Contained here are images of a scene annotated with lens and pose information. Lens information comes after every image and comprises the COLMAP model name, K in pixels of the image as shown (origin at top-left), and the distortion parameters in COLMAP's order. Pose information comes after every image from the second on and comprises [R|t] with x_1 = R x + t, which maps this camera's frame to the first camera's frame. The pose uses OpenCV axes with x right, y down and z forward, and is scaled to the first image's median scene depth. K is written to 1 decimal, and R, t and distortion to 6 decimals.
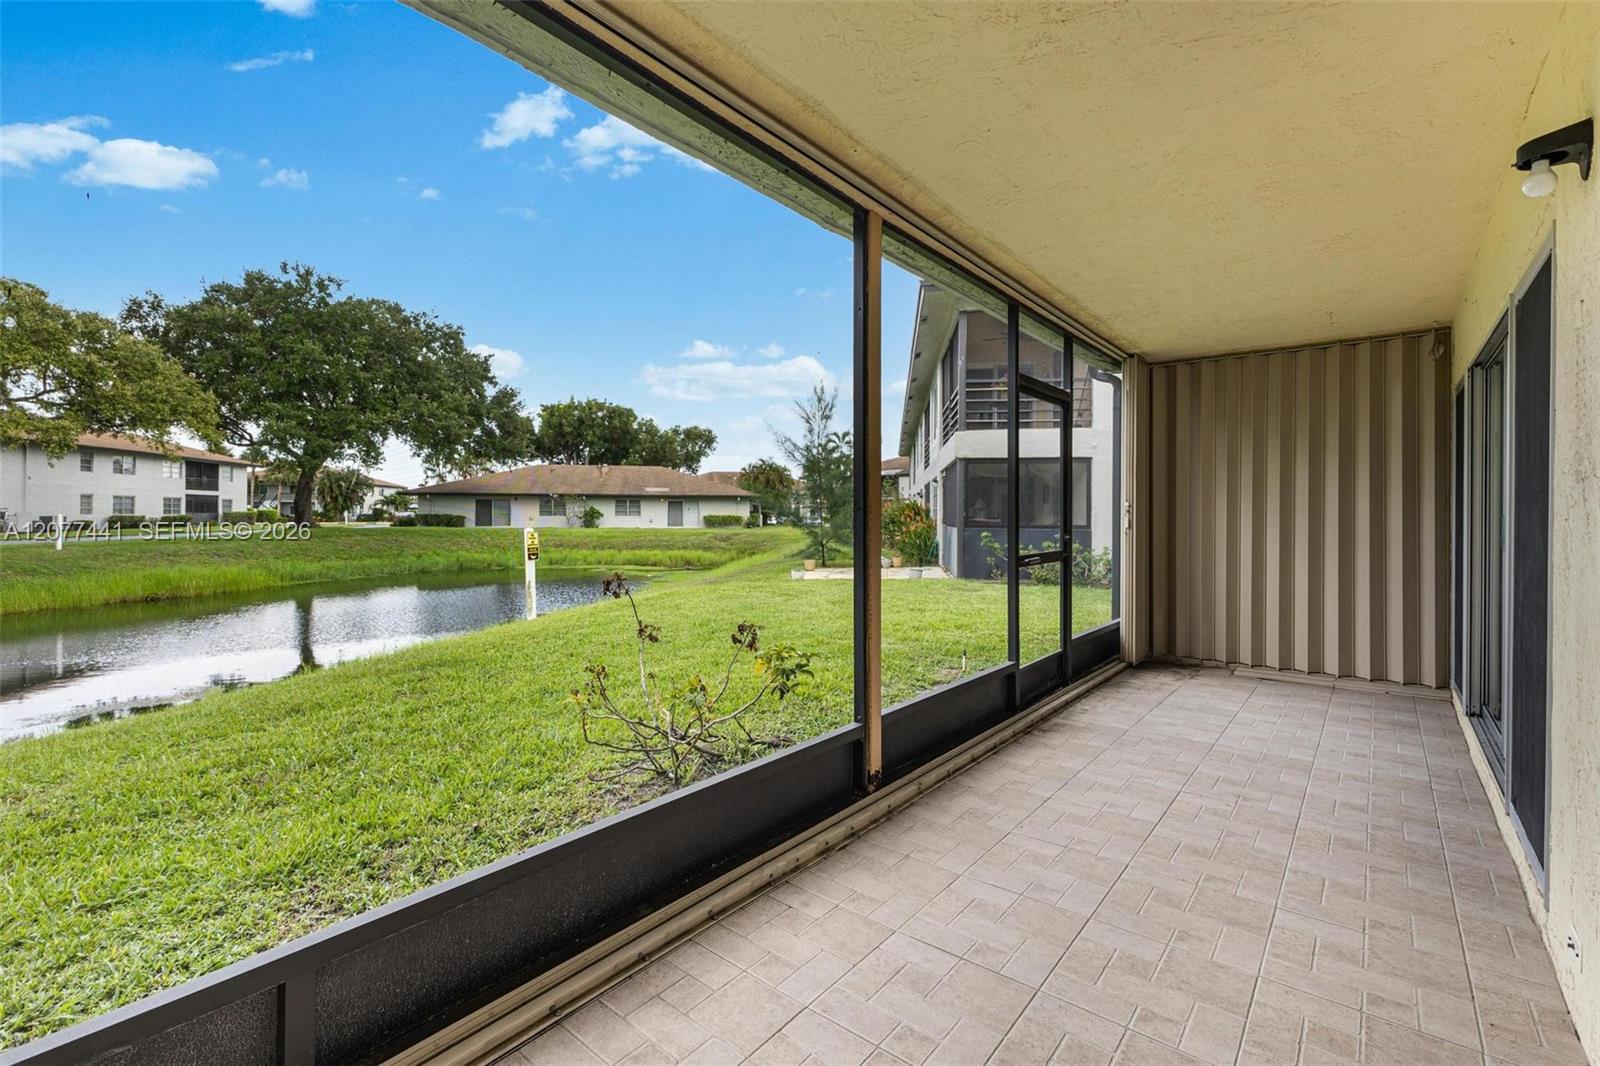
lens RADIAL K [[694.6, 0, 795.6], [0, 694.6, 515.9], [0, 0, 1]] dist [0.012209, -0.000411]
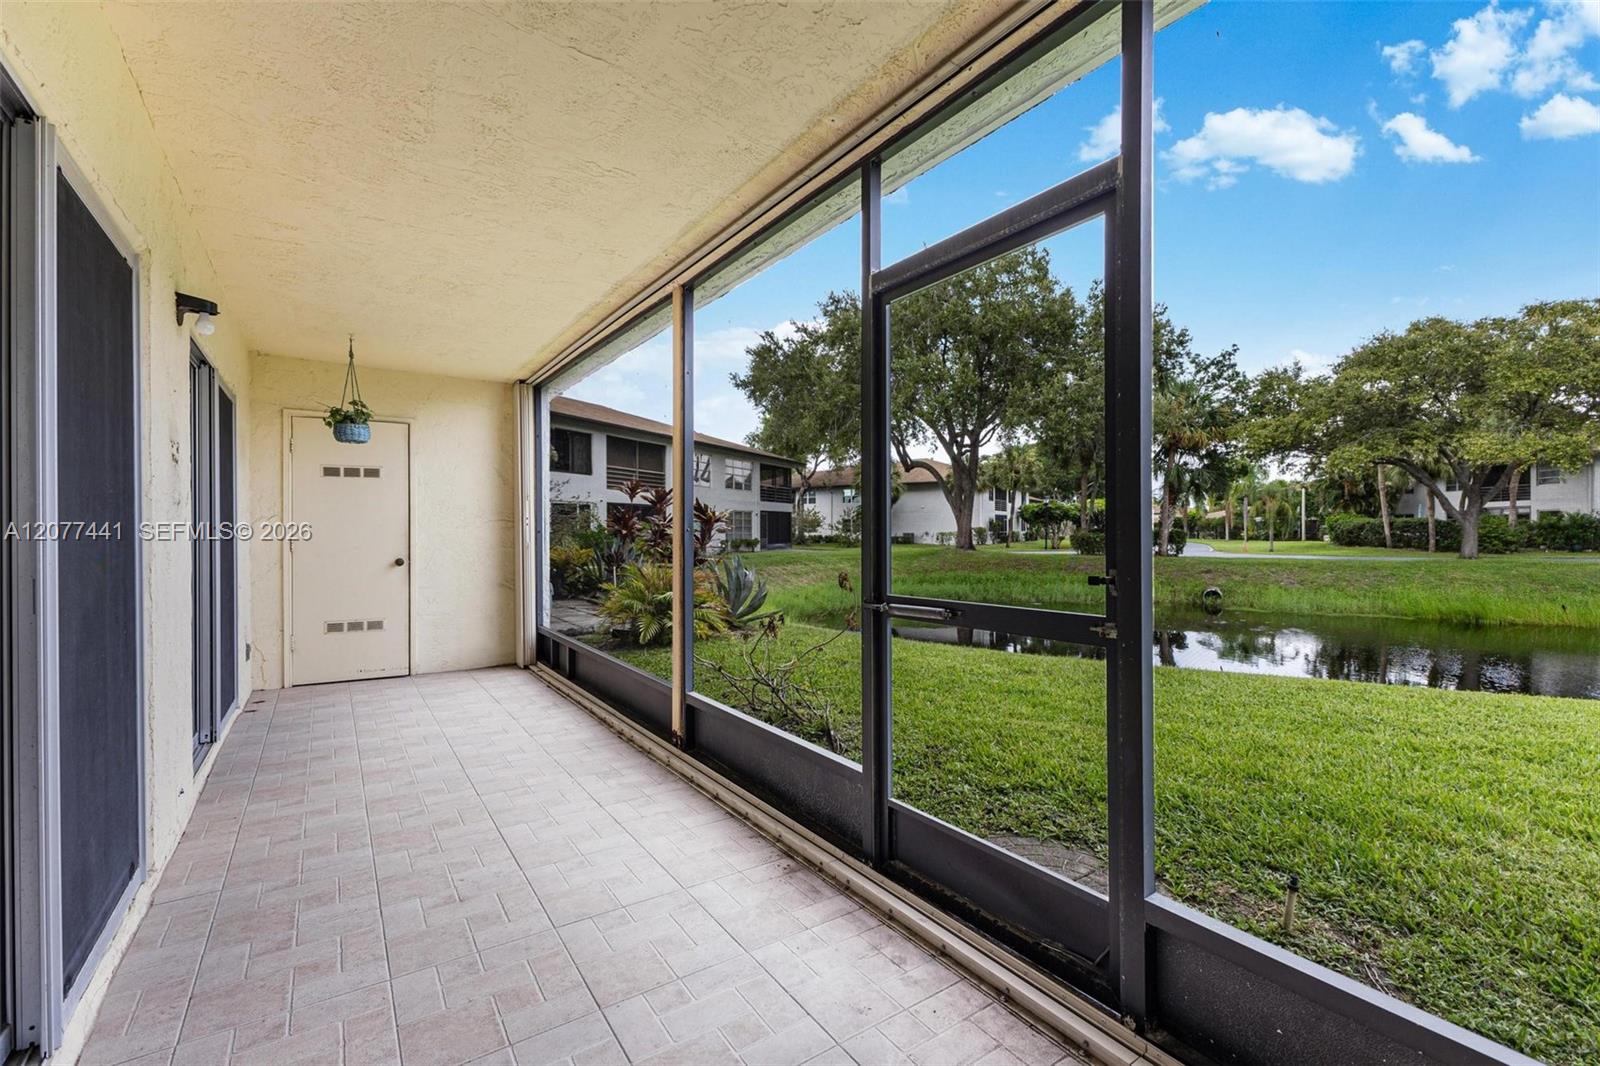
lens RADIAL K [[684.9, 0, 804.1], [0, 684.9, 530.8], [0, 0, 1]] dist [0.011670, 0.000310]
pose [[-0.264976, -0.002280, -0.964252, 1.306800], [-0.002058, 0.999996, -0.001799, 0.006845], [0.964253, 0.001508, -0.264980, 1.620239]]
